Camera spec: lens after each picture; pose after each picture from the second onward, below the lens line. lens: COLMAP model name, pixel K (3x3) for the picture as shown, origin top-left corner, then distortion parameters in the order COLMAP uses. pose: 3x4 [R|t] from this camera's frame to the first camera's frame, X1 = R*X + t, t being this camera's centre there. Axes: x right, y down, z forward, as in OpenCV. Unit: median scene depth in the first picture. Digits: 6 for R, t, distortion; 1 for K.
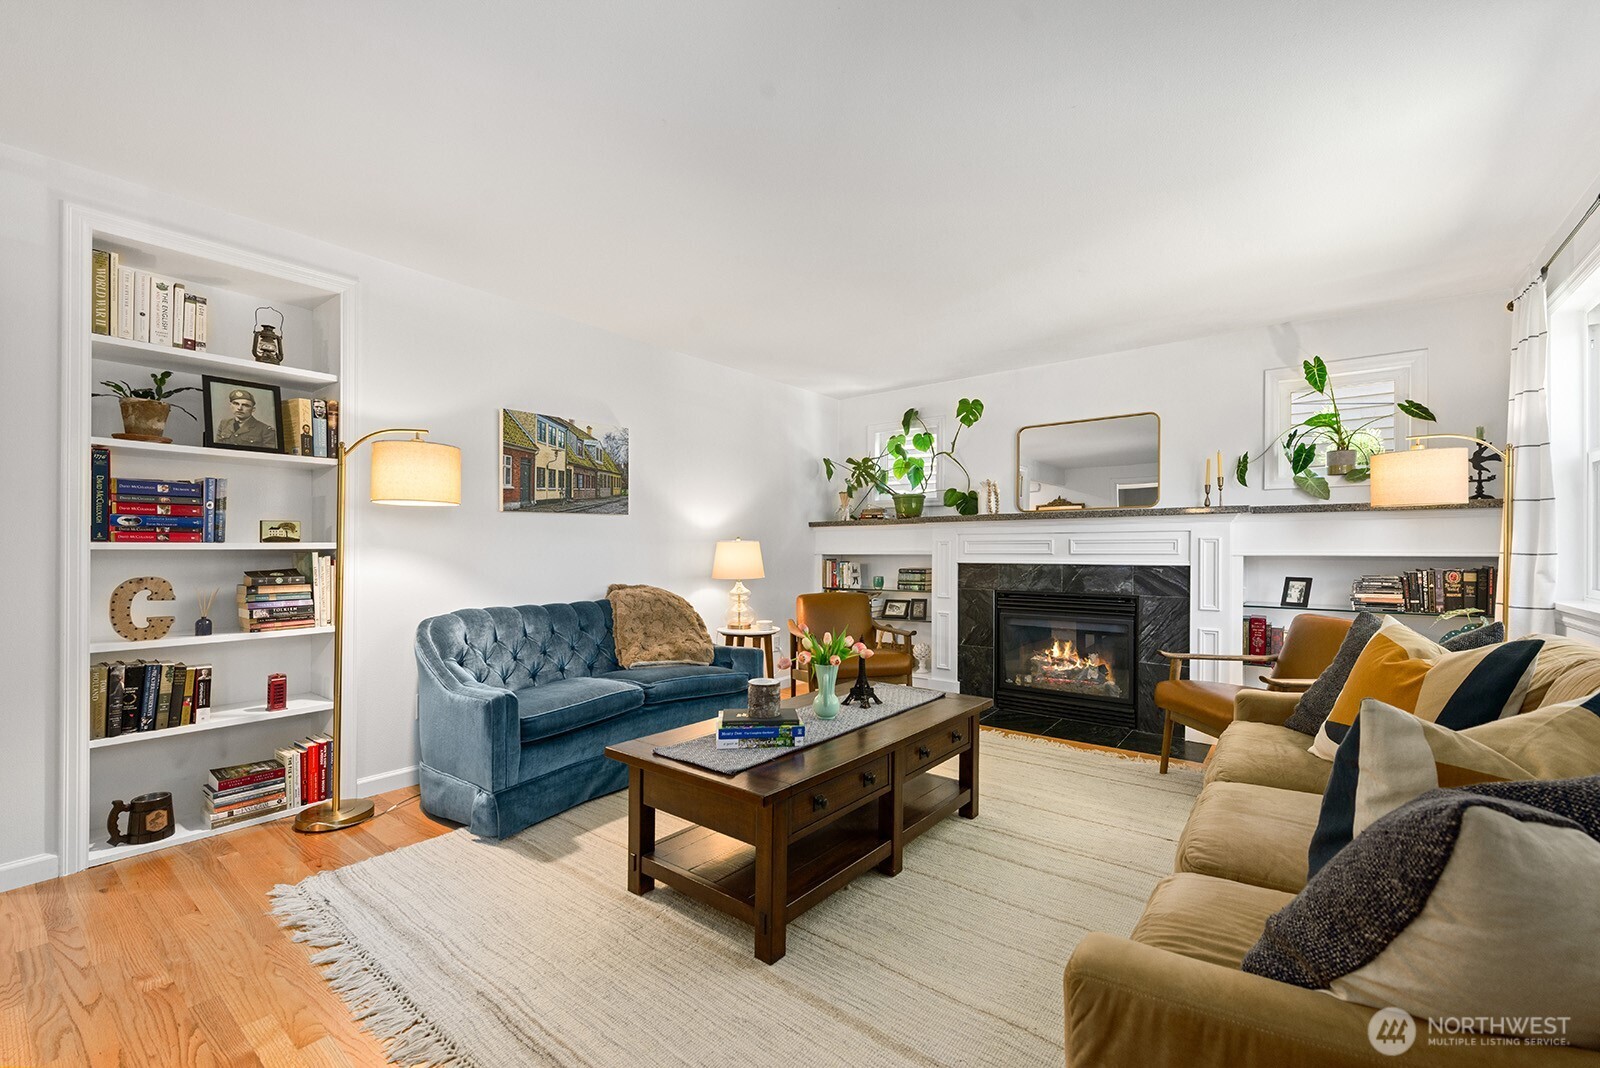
lens RADIAL K [[656.8, 0, 838.3], [0, 656.8, 539.1], [0, 0, 1]] dist [0.001964, -0.000263]
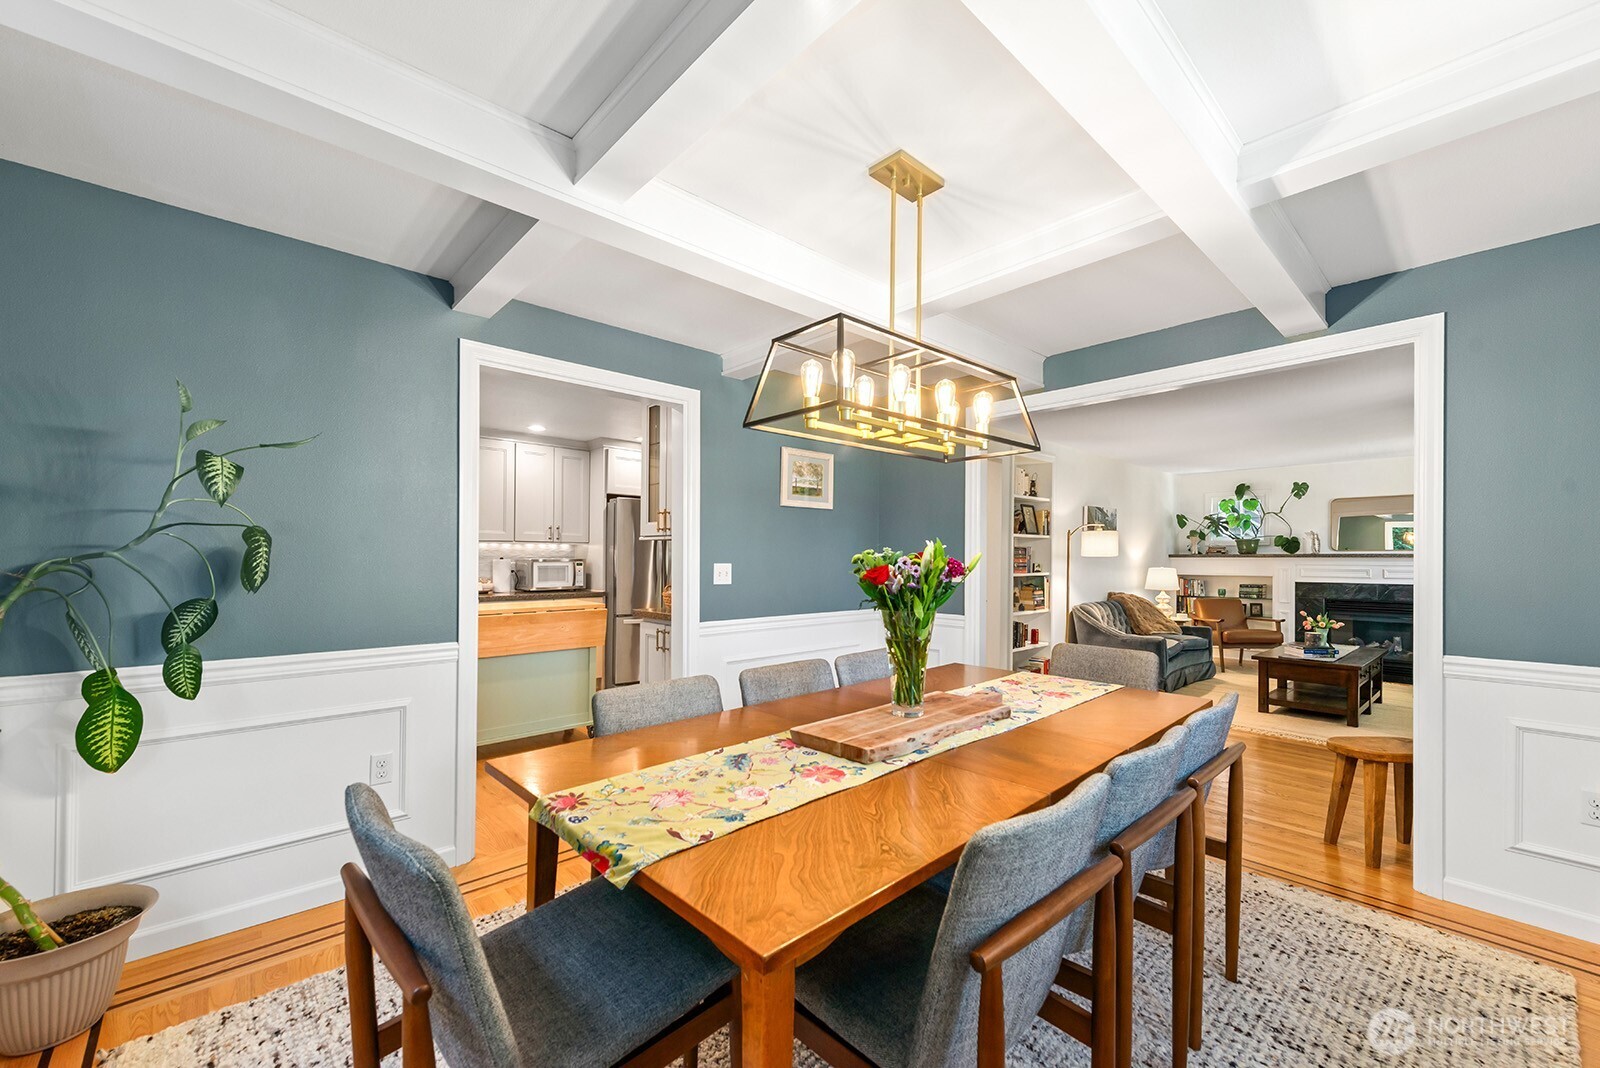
lens RADIAL K [[638.0, 0, 825.0], [0, 638.0, 555.7], [0, 0, 1]] dist [0.009040, -0.000657]
pose [[0.984746, 0.003820, -0.173959, -0.814303], [-0.001584, 0.999914, 0.012987, -0.057262], [0.173994, -0.012513, 0.984667, -0.930906]]
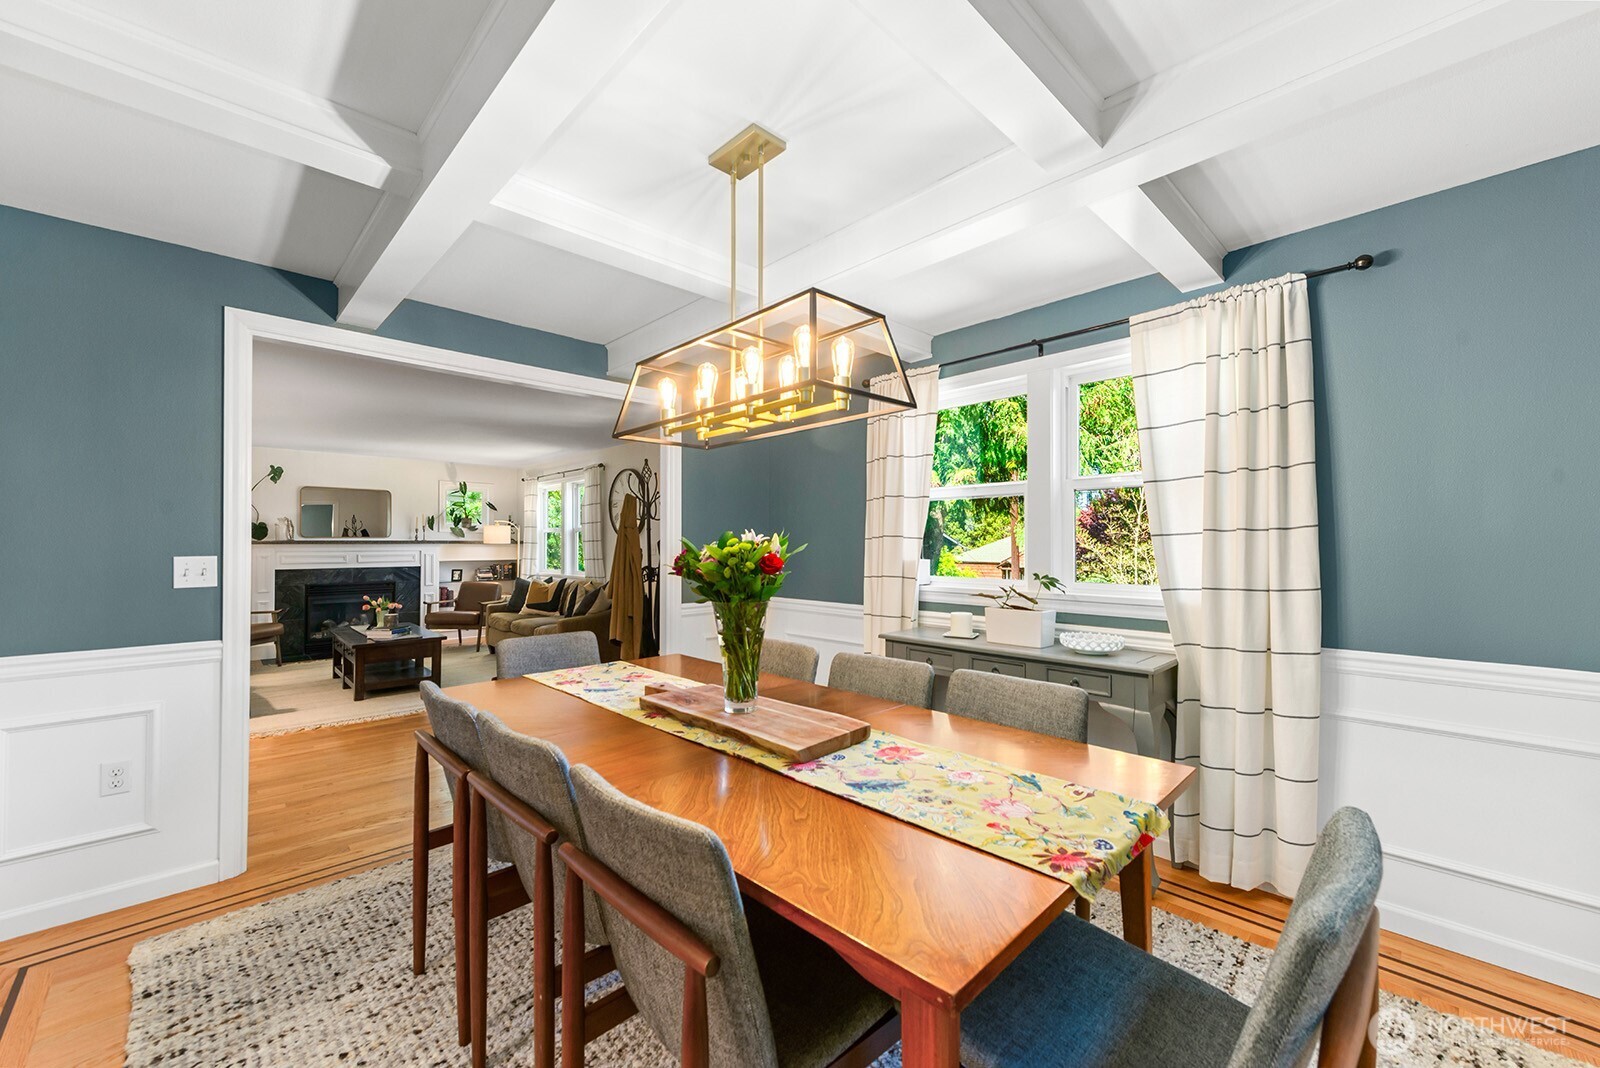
lens RADIAL K [[638.0, 0, 777.5], [0, 638.0, 534.9], [0, 0, 1]] dist [0.009040, -0.000657]
pose [[0.186092, 0.013561, 0.982439, -1.283040], [-0.012583, 0.999856, -0.011418, -0.052962], [-0.982452, -0.010237, 0.186235, -0.560277]]
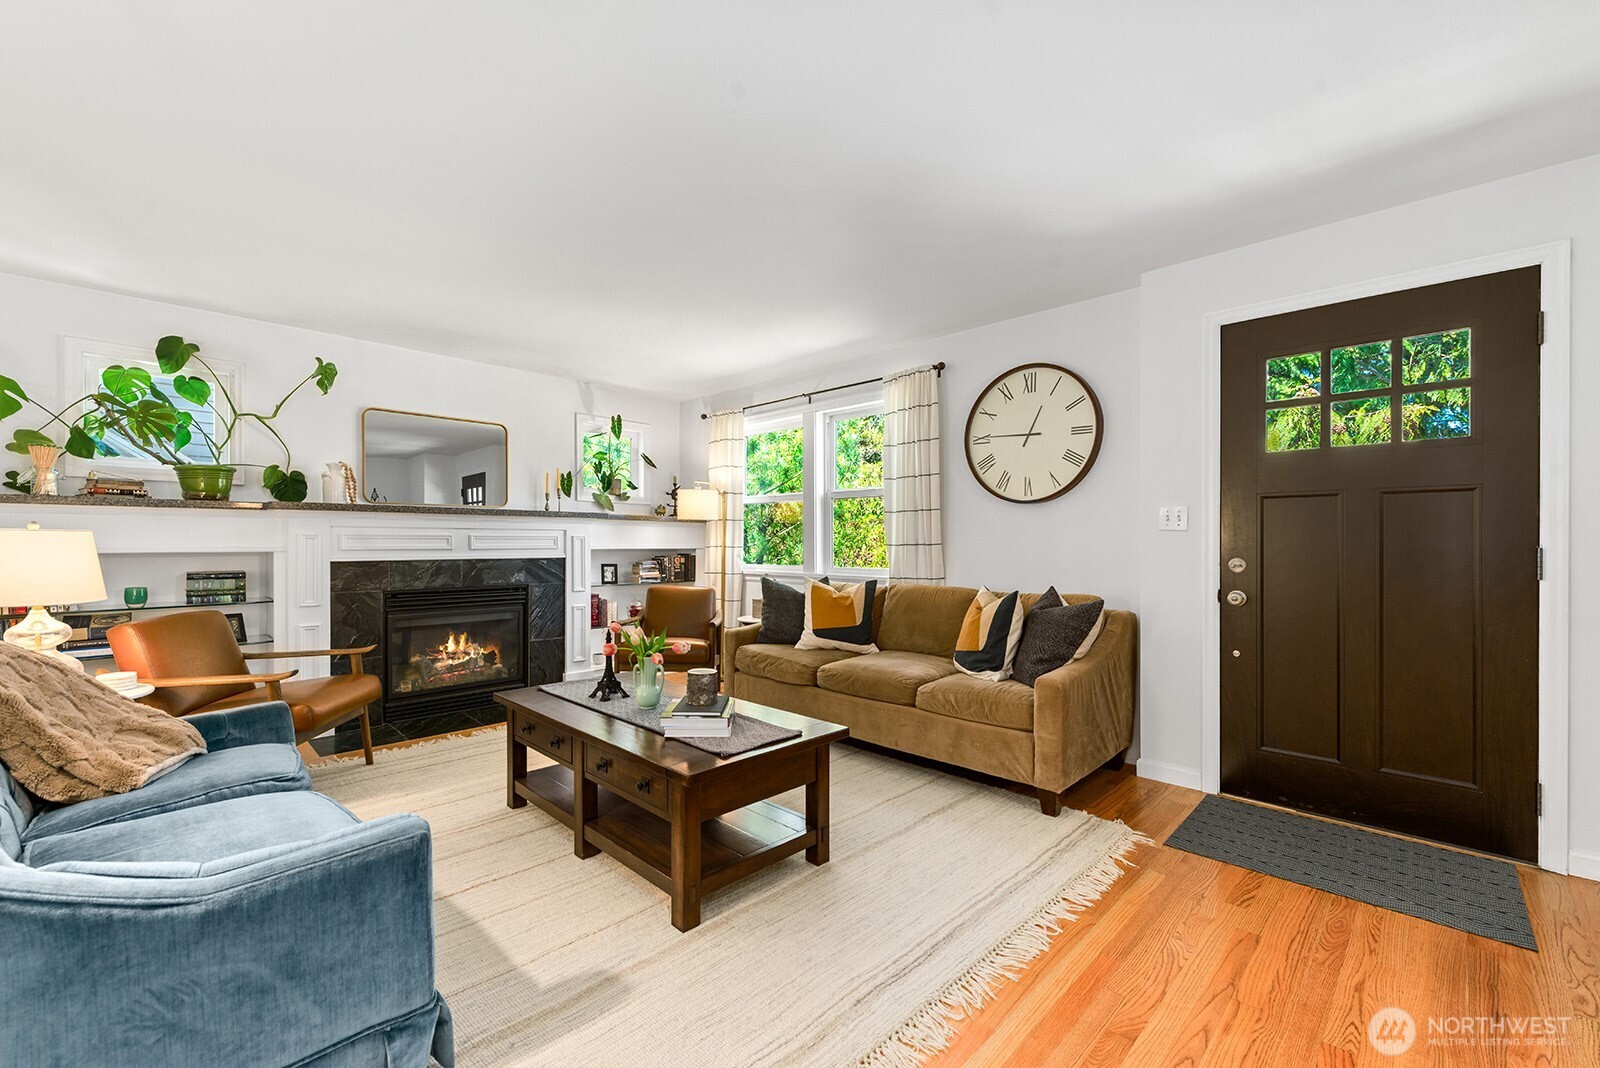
lens RADIAL K [[656.8, 0, 755.2], [0, 656.8, 535.6], [0, 0, 1]] dist [0.001964, -0.000263]
pose [[0.164112, 0.013845, 0.986345, -0.606176], [-0.014271, 0.999830, -0.011660, 0.007325], [-0.986338, -0.012163, 0.164282, 0.398156]]
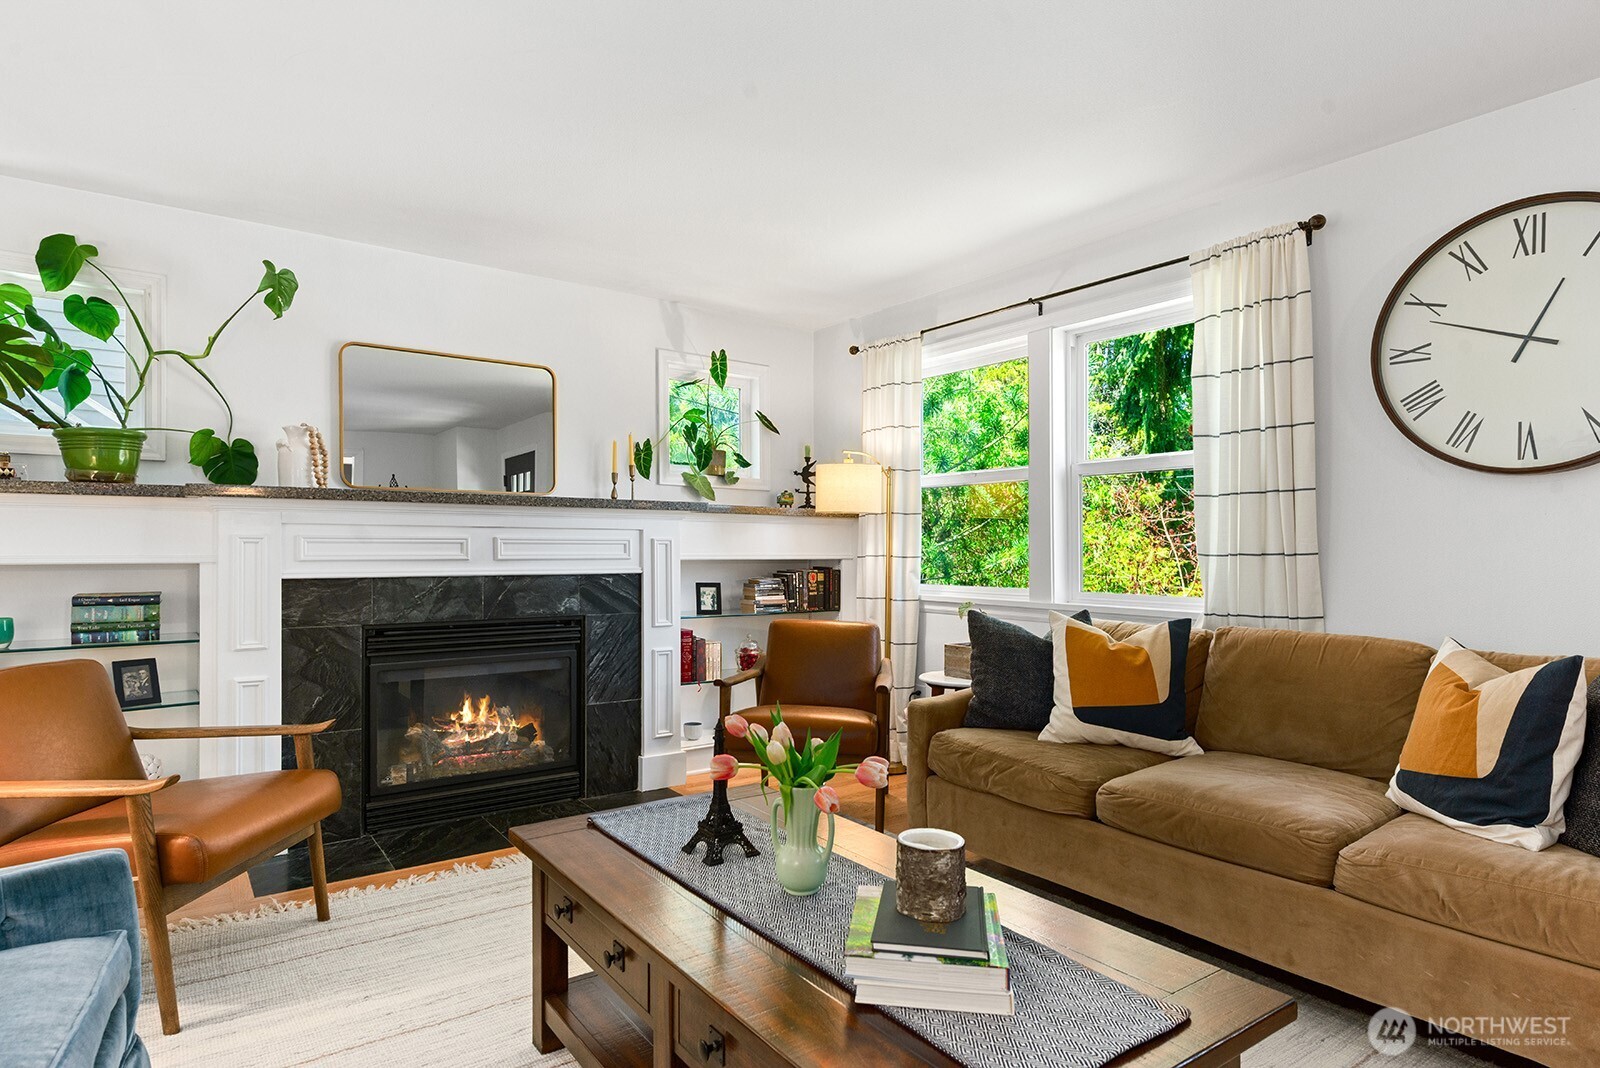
lens RADIAL K [[870.7, 0, 758.3], [0, 870.7, 545.1], [0, 0, 1]] dist [0.001200, -0.000586]
pose [[0.311565, 0.007922, 0.950192, -0.398831], [-0.015815, 0.999870, -0.003150, 0.006907], [-0.950093, -0.014046, 0.311650, 0.492962]]
